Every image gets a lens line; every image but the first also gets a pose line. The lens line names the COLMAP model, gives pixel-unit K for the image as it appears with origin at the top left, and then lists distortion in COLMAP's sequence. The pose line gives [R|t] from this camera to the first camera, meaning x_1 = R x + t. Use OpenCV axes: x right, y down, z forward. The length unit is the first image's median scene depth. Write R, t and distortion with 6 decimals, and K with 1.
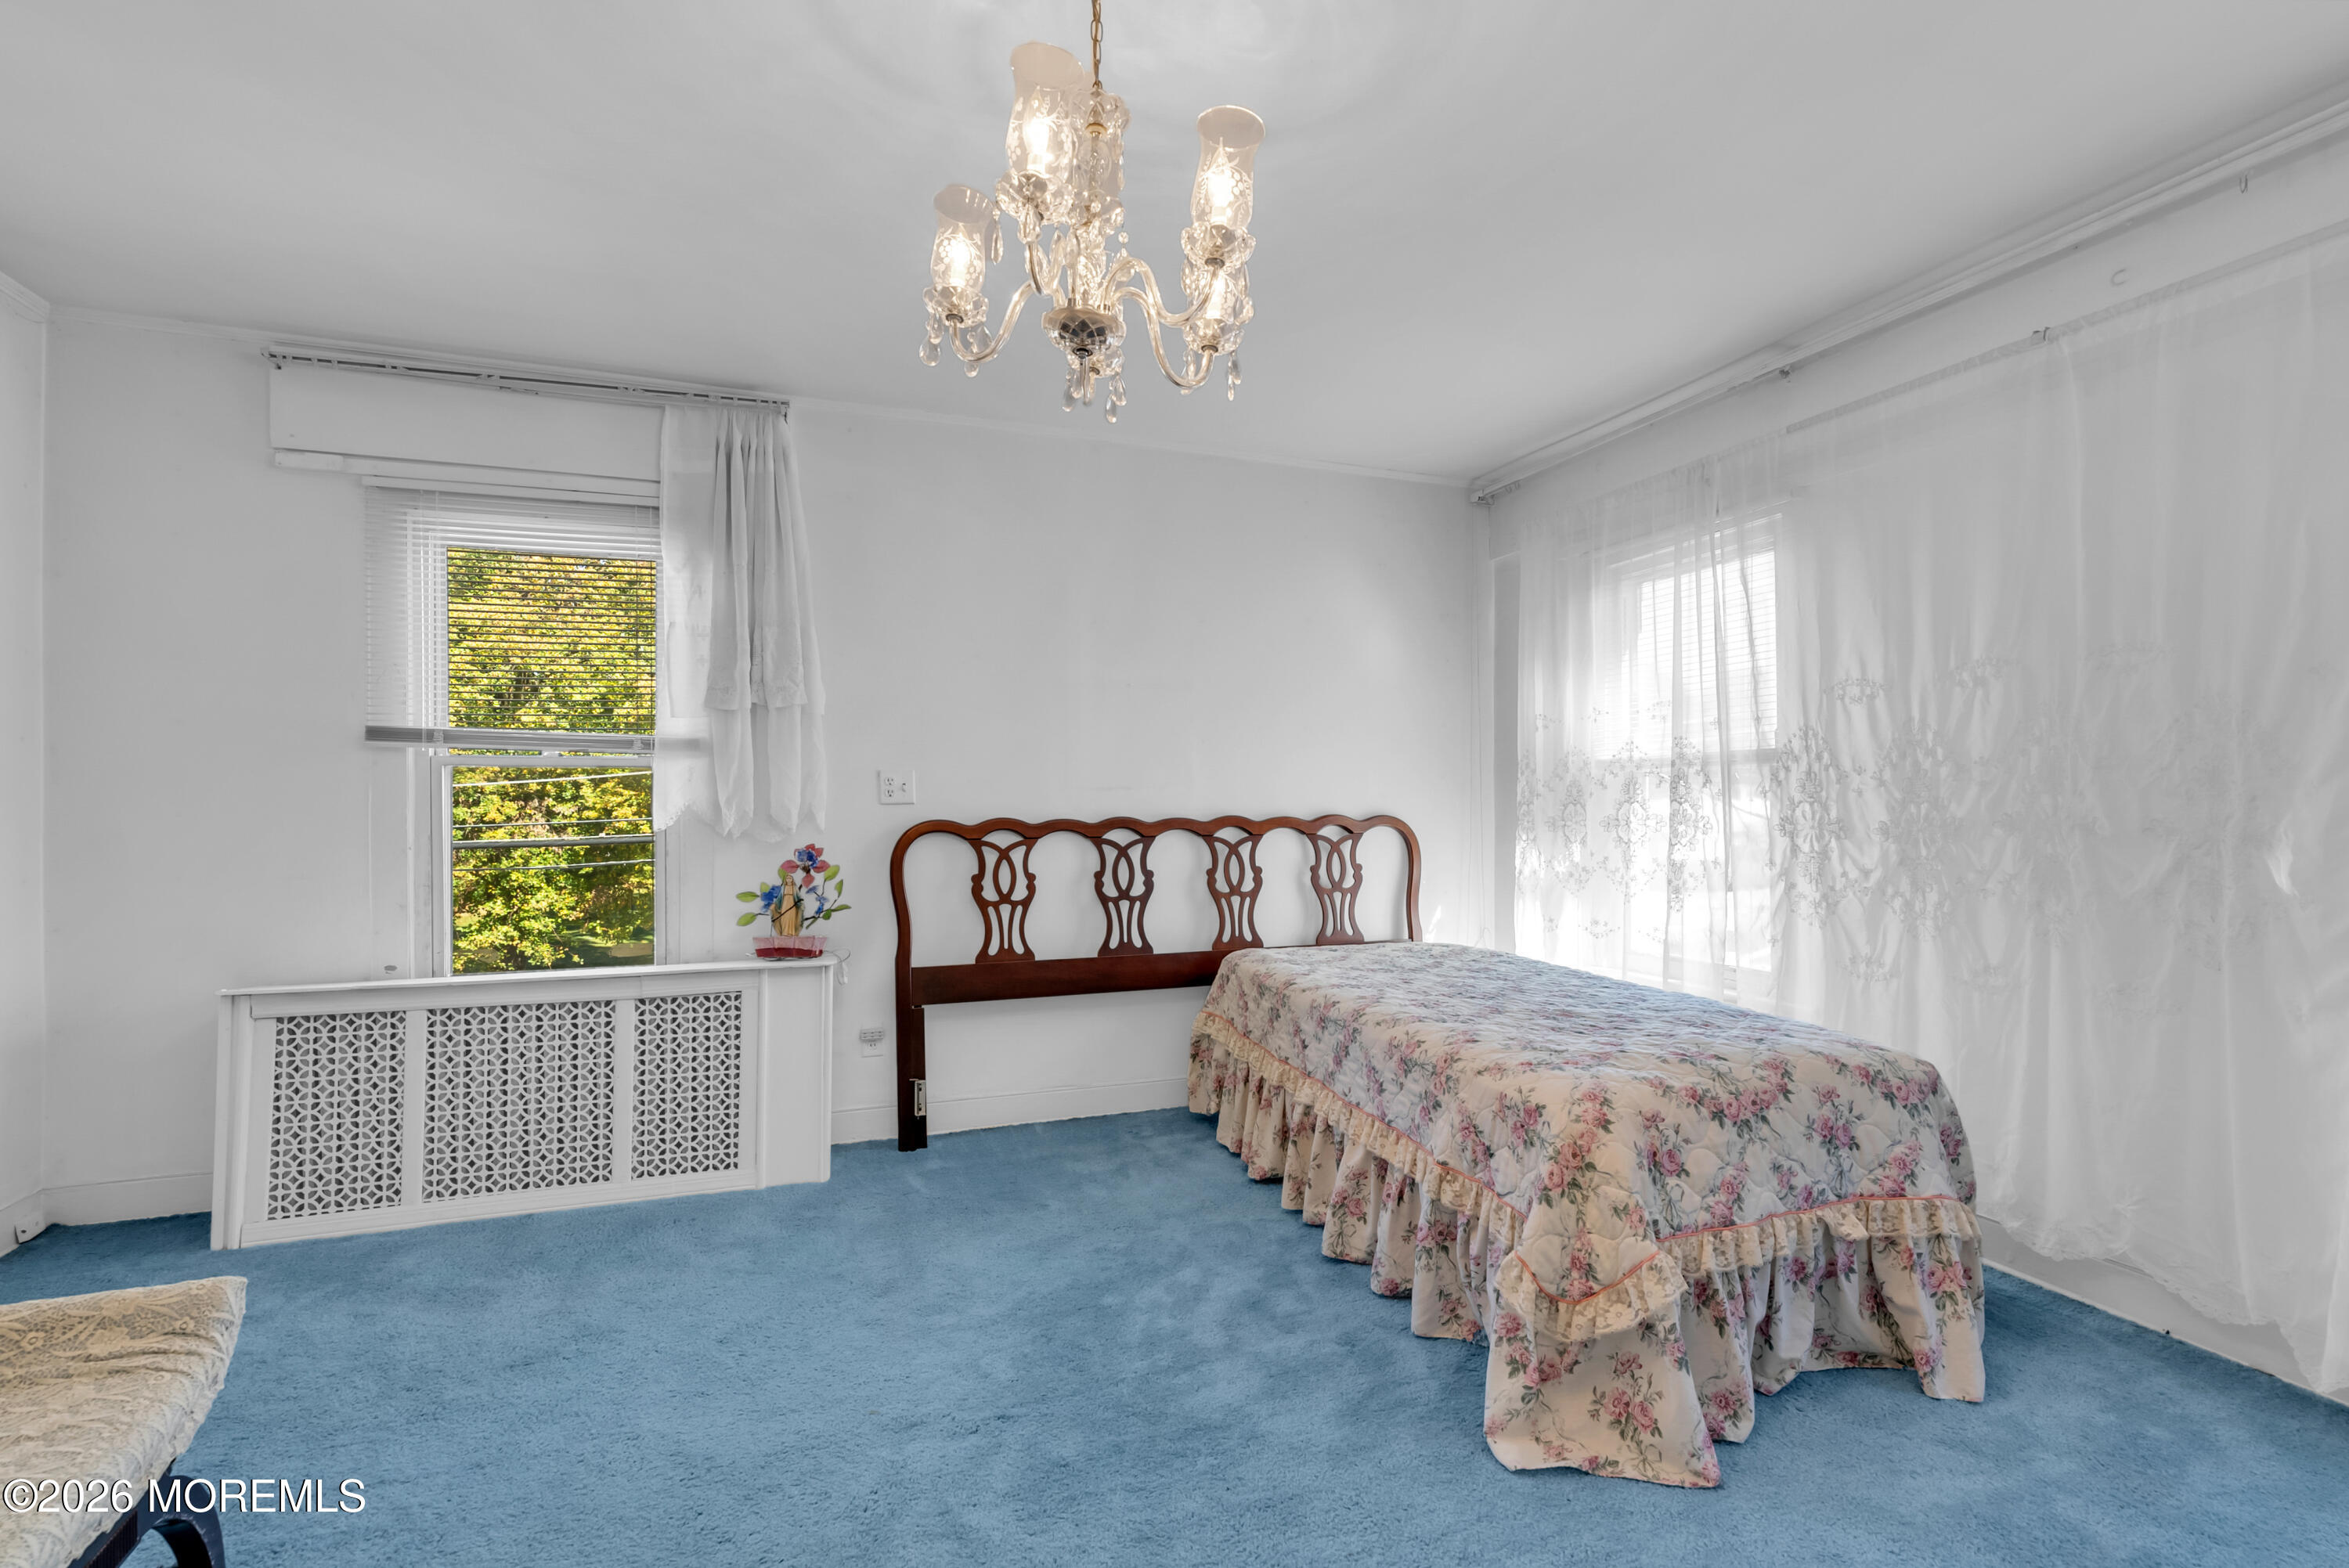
lens RADIAL K [[1086.8, 0, 1170.2], [0, 1086.8, 788.9], [0, 0, 1]] dist [-0.002162, 0.000291]
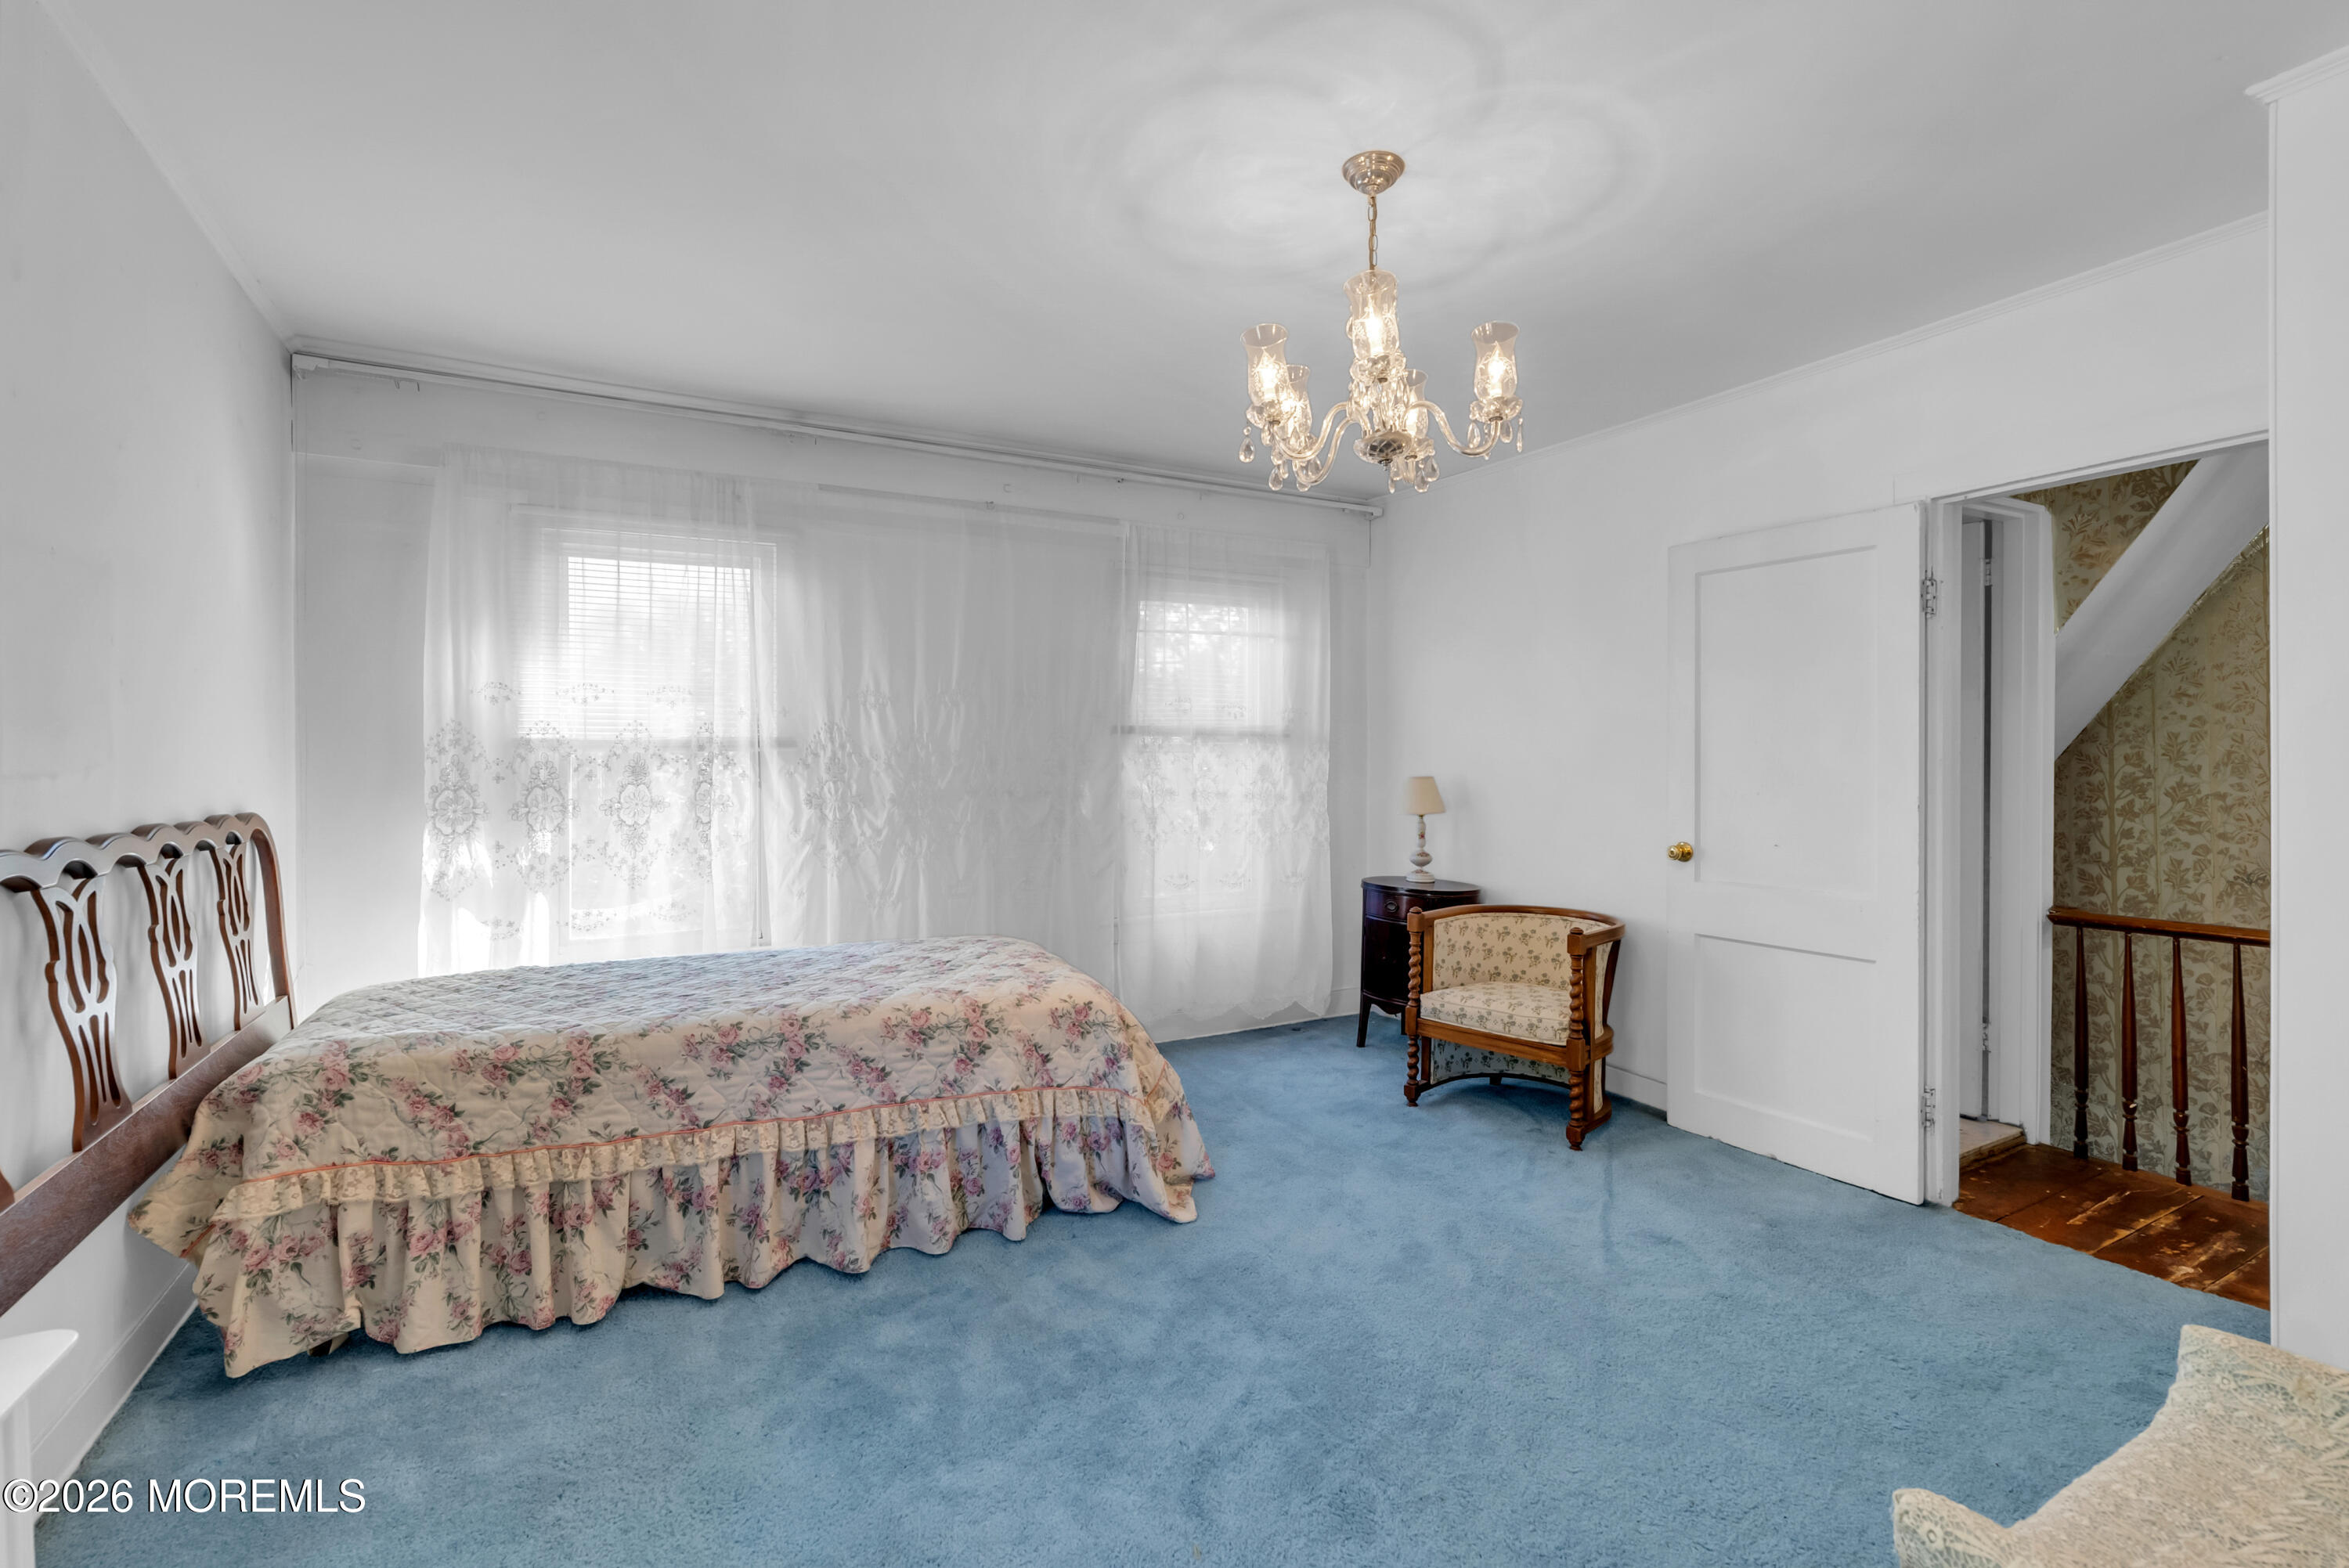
lens RADIAL K [[1060.0, 0, 1176.7], [0, 1060.0, 762.2], [0, 0, 1]] dist [-0.002754, 0.000721]
pose [[-0.165337, 0.005957, 0.986219, -0.585883], [-0.000781, 0.999981, -0.006171, -0.002225], [-0.986237, -0.001790, -0.165330, 0.650413]]
